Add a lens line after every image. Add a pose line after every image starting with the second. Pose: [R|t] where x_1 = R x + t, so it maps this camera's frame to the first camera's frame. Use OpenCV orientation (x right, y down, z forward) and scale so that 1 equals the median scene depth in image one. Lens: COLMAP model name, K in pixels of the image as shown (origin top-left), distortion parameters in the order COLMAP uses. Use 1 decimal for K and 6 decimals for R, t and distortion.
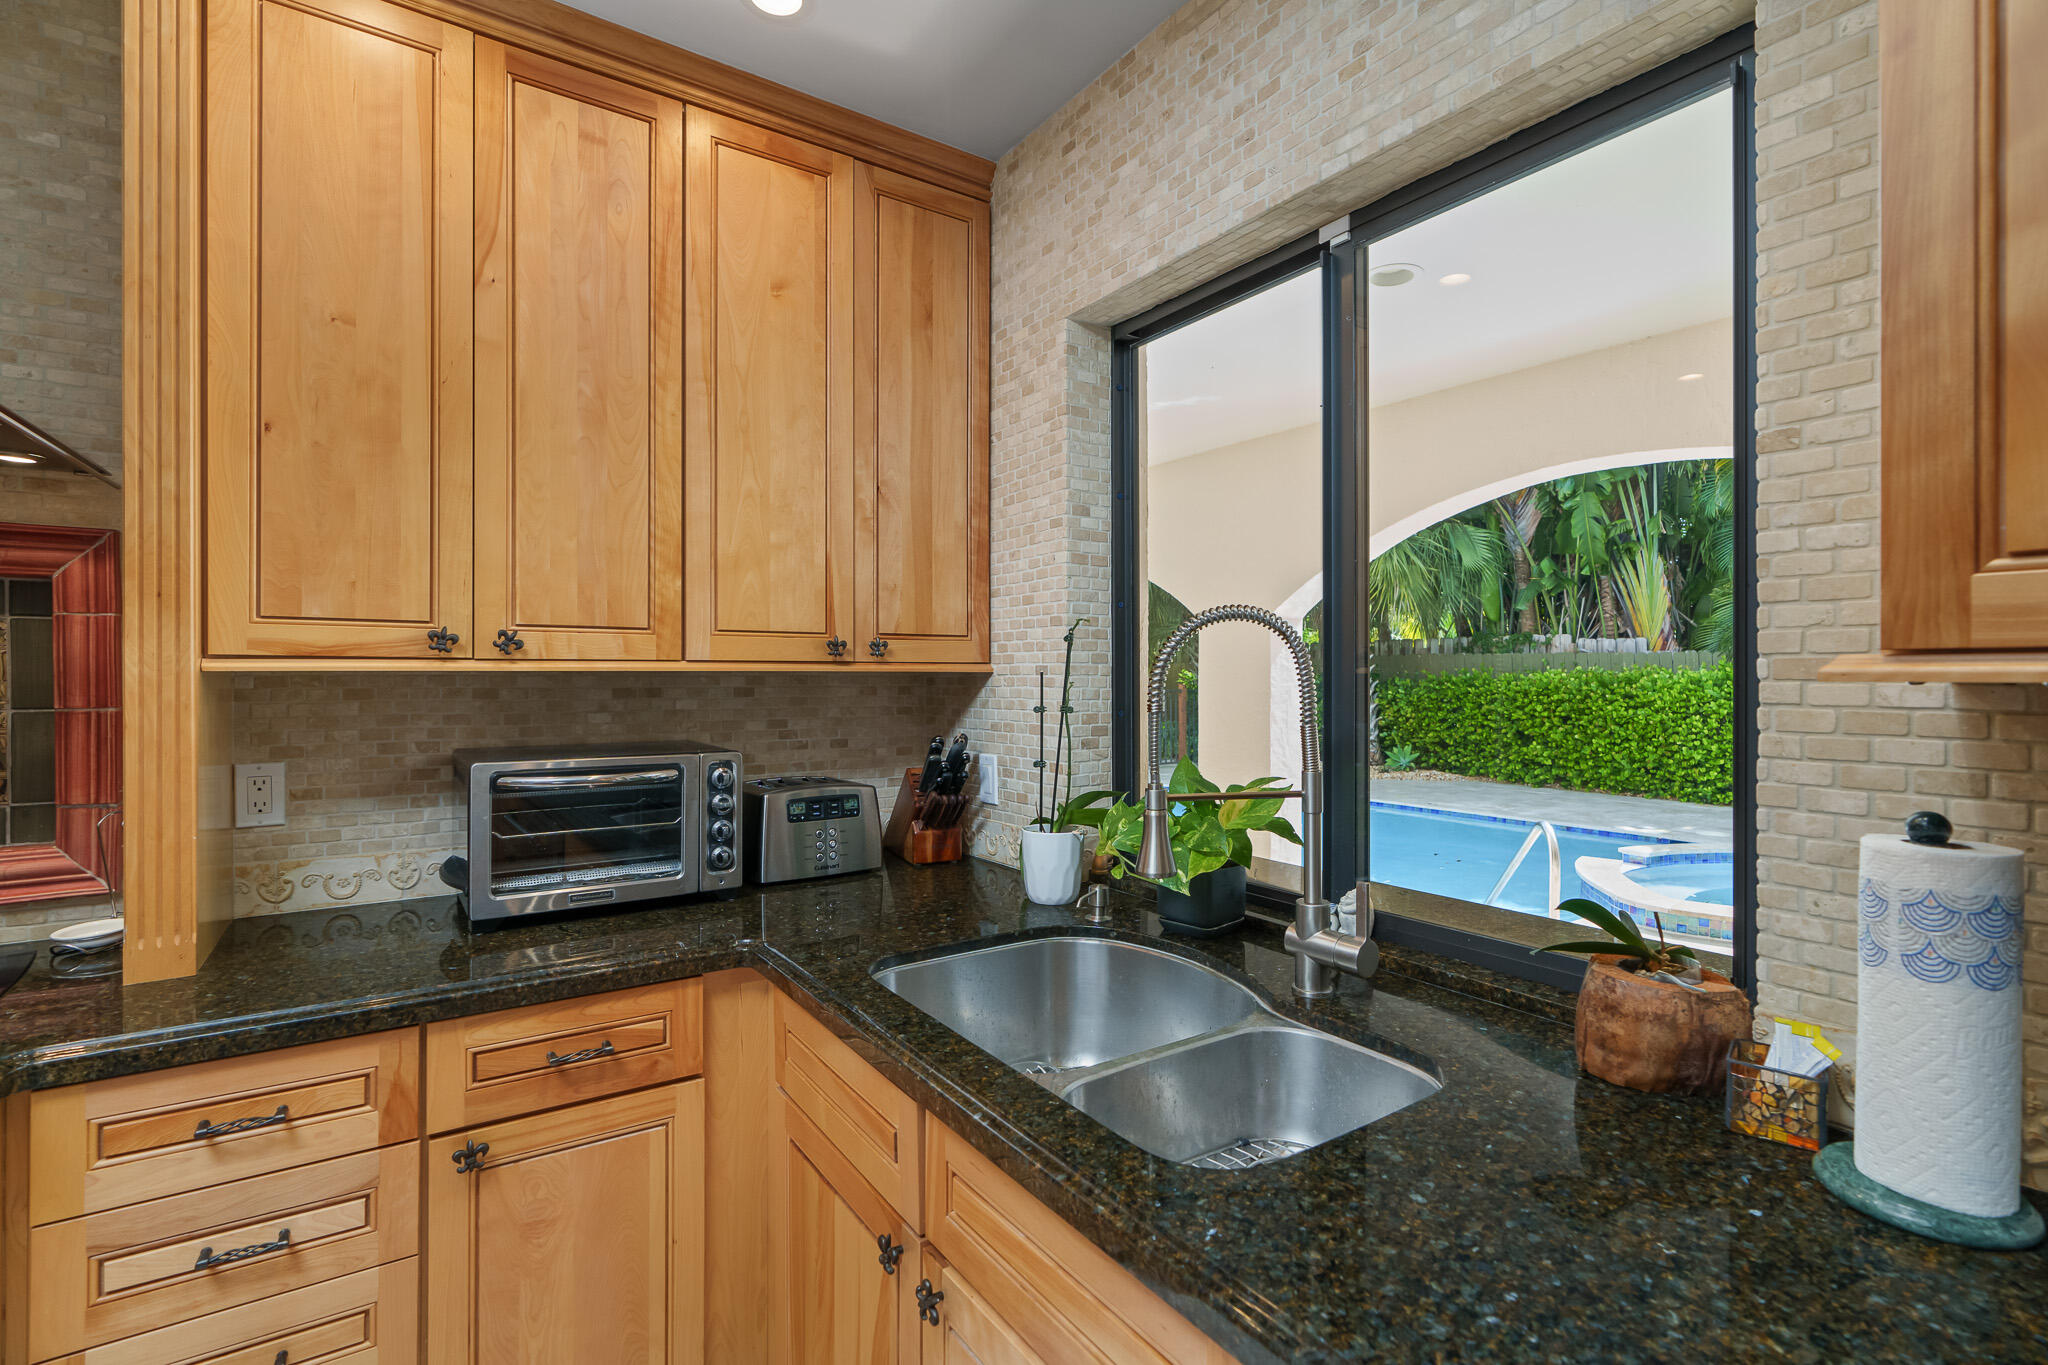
lens RADIAL K [[928.4, 0, 1002.3], [0, 928.4, 678.3], [0, 0, 1]] dist [-0.011489, 0.004407]
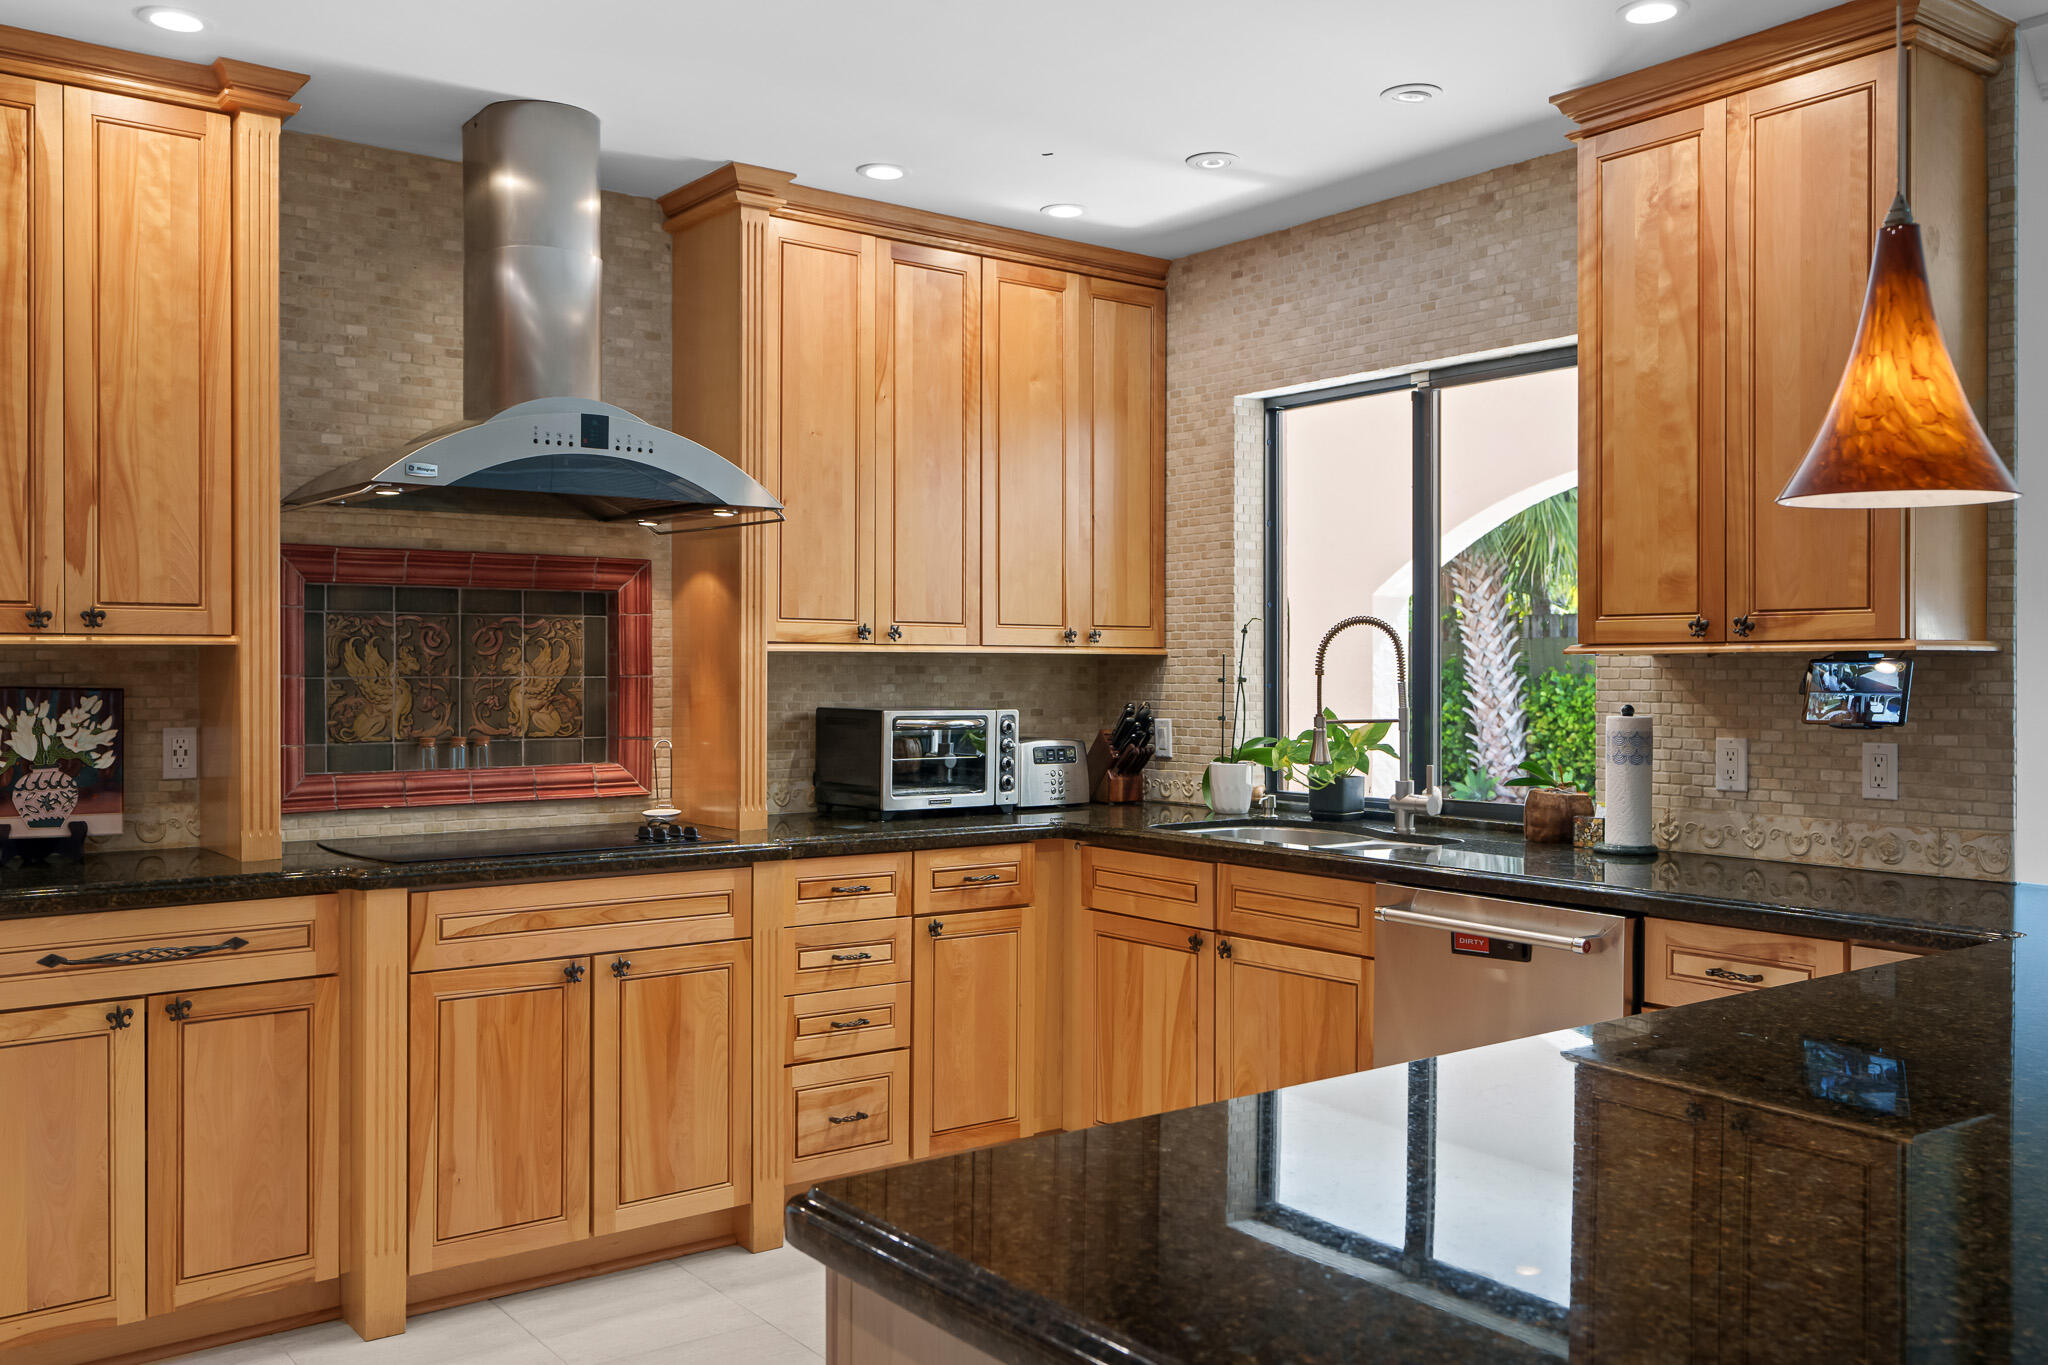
lens RADIAL K [[1716.0, 0, 1031.0], [0, 1716.0, 674.3], [0, 0, 1]] dist [0.004168, 0.004124]
pose [[0.995926, 0.001572, 0.090157, -0.480834], [-0.001482, 0.999998, -0.001069, 0.026961], [-0.090159, 0.000931, 0.995927, -1.575955]]
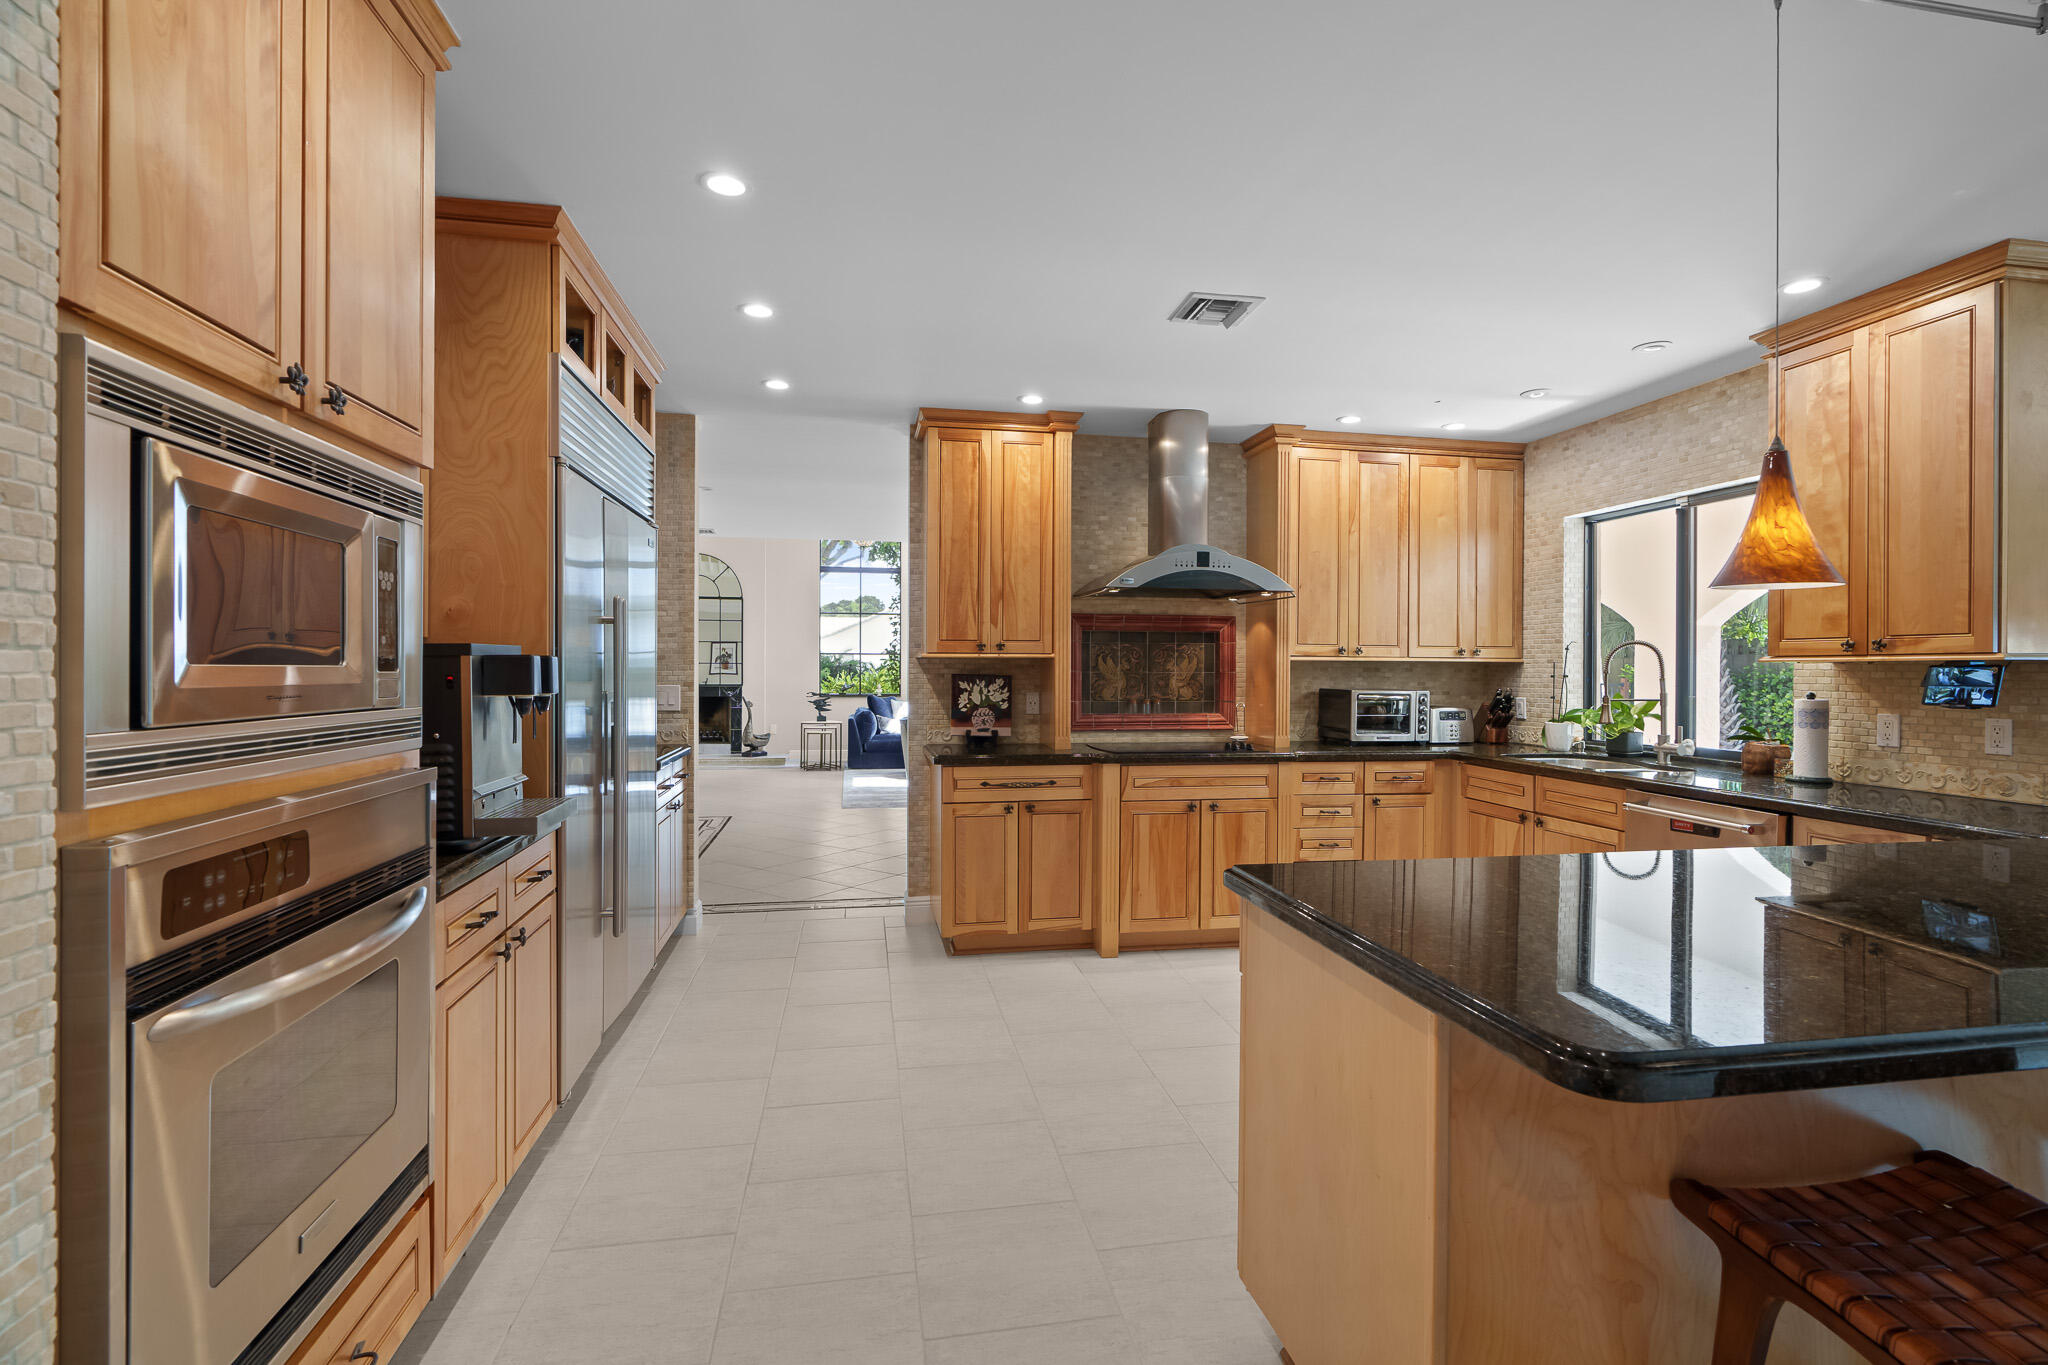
lens RADIAL K [[928.4, 0, 1034.6], [0, 928.4, 670.6], [0, 0, 1]] dist [-0.011489, 0.004407]
pose [[0.929554, 0.006987, -0.368621, -0.341402], [-0.007696, 0.999970, -0.000453, 0.029227], [0.368606, 0.003258, 0.929580, -1.867363]]
